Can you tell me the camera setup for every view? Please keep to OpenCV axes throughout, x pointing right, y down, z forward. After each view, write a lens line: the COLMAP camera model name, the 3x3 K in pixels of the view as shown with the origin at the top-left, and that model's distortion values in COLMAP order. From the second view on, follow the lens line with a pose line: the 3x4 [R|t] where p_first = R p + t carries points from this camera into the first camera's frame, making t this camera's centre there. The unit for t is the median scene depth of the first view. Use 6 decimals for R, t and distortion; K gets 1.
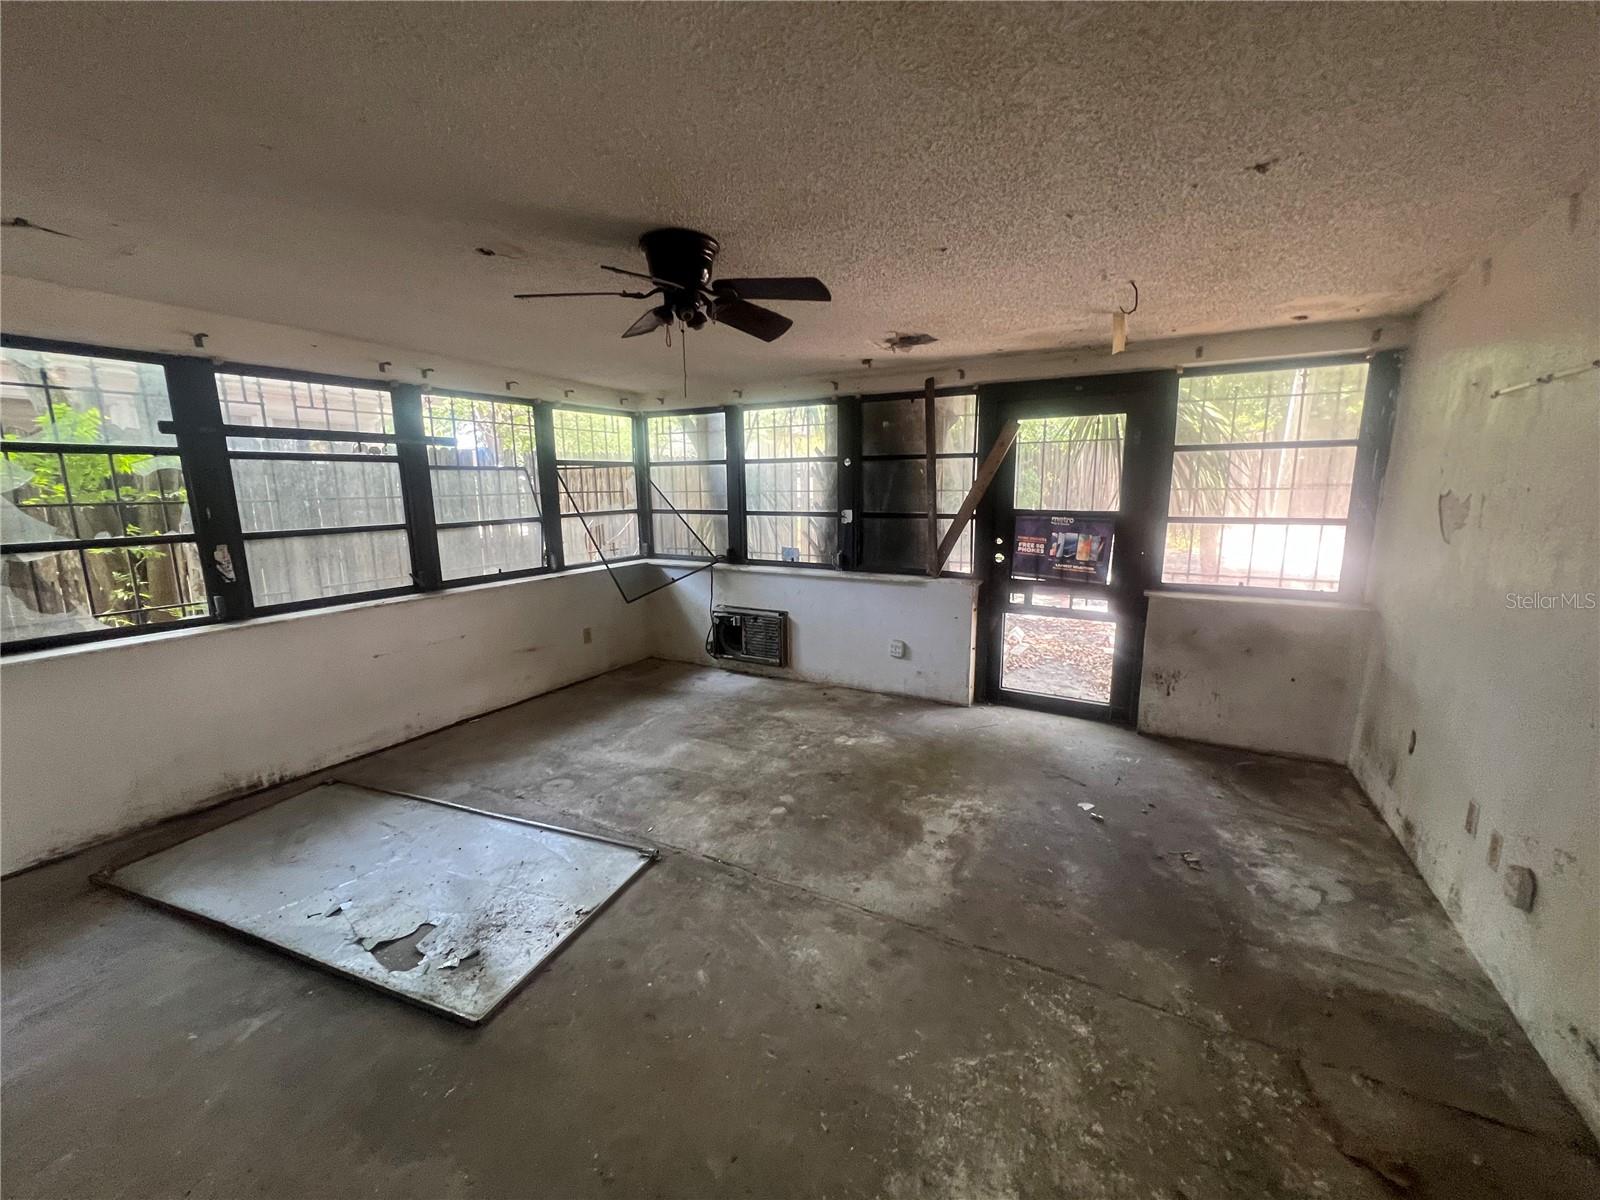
lens RADIAL K [[640.9, 0, 792.5], [0, 640.9, 595.2], [0, 0, 1]] dist [-0.003877, 0.001597]
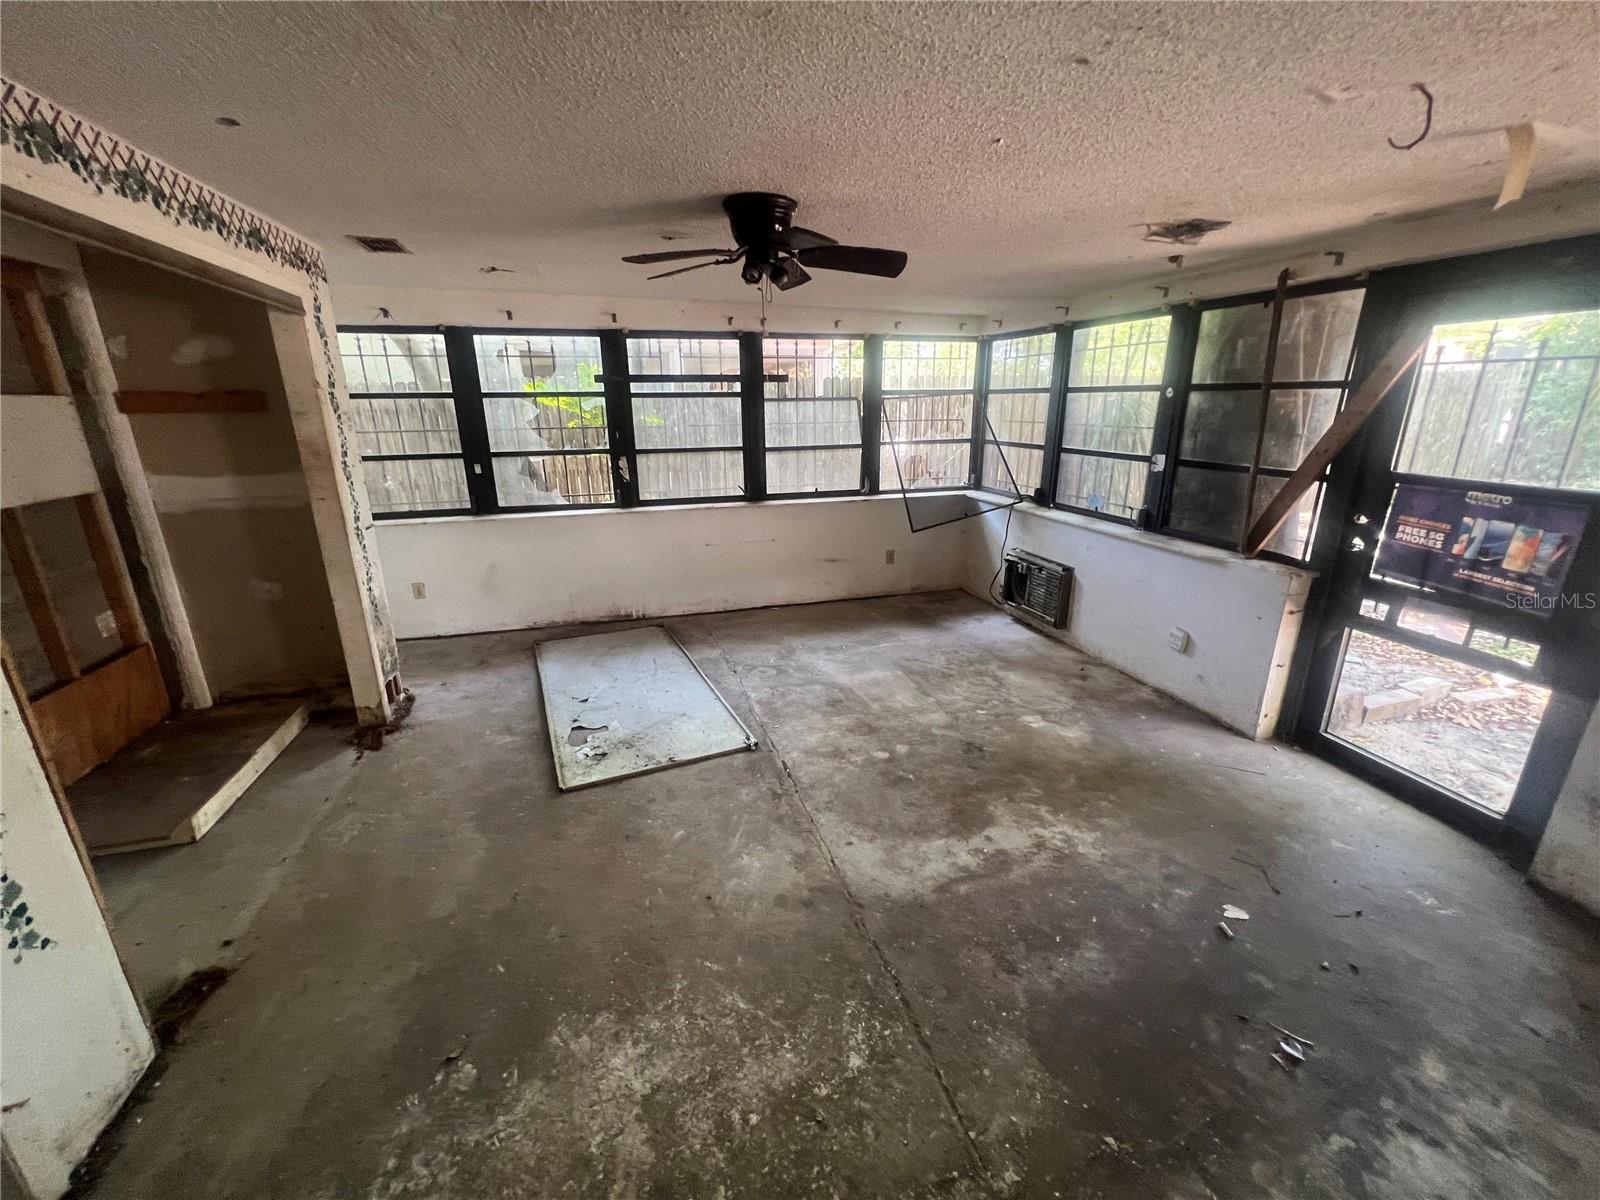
lens RADIAL K [[640.9, 0, 801.5], [0, 640.9, 594.3], [0, 0, 1]] dist [-0.003877, 0.001597]
pose [[0.715948, 0.206732, -0.666844, 0.424143], [-0.118685, 0.977290, 0.175550, -0.065346], [0.687992, -0.046540, 0.724225, 0.148331]]
